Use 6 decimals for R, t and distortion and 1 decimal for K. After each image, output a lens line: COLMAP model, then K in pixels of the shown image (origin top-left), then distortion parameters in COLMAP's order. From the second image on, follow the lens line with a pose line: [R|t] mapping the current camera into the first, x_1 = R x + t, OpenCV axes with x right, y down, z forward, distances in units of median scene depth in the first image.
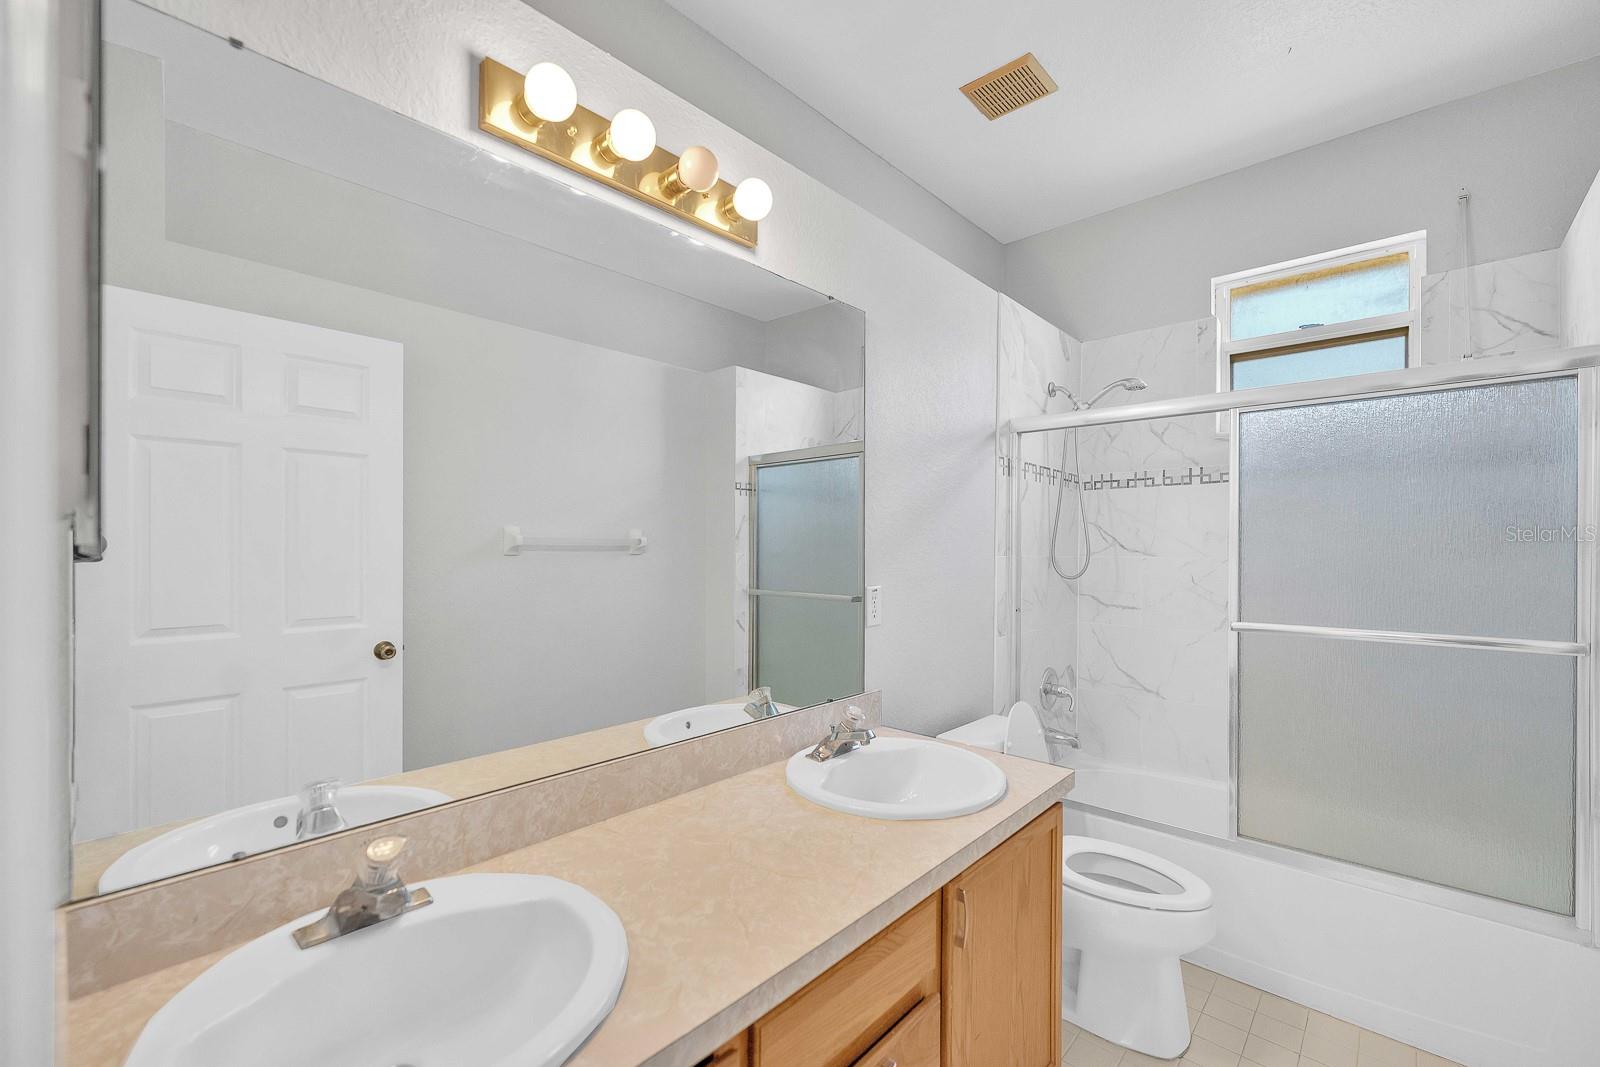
lens RADIAL K [[678.1, 0, 799.2], [0, 678.1, 540.7], [0, 0, 1]] dist [0.004279, -0.001413]
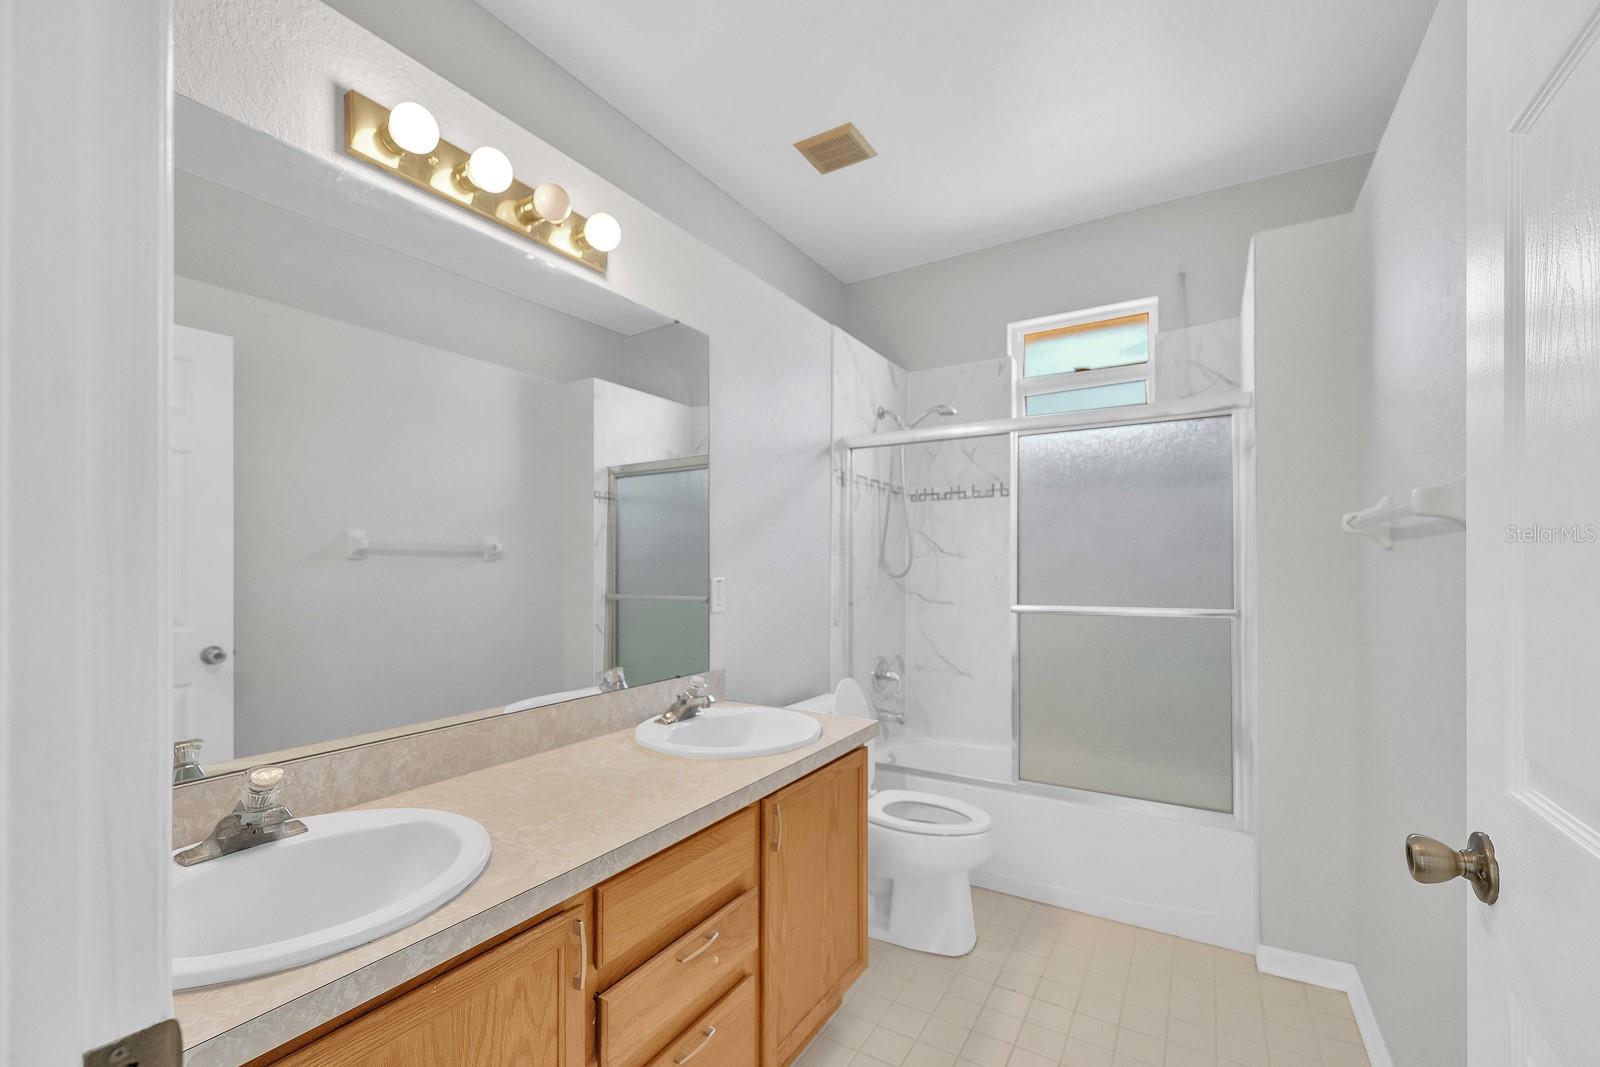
lens RADIAL K [[678.1, 0, 803.8], [0, 678.1, 558.2], [0, 0, 1]] dist [0.004279, -0.001413]
pose [[0.980217, -0.003894, 0.197886, 0.026943], [0.004704, 0.999982, -0.003626, 0.040214], [-0.197869, 0.004485, 0.980218, -0.142174]]
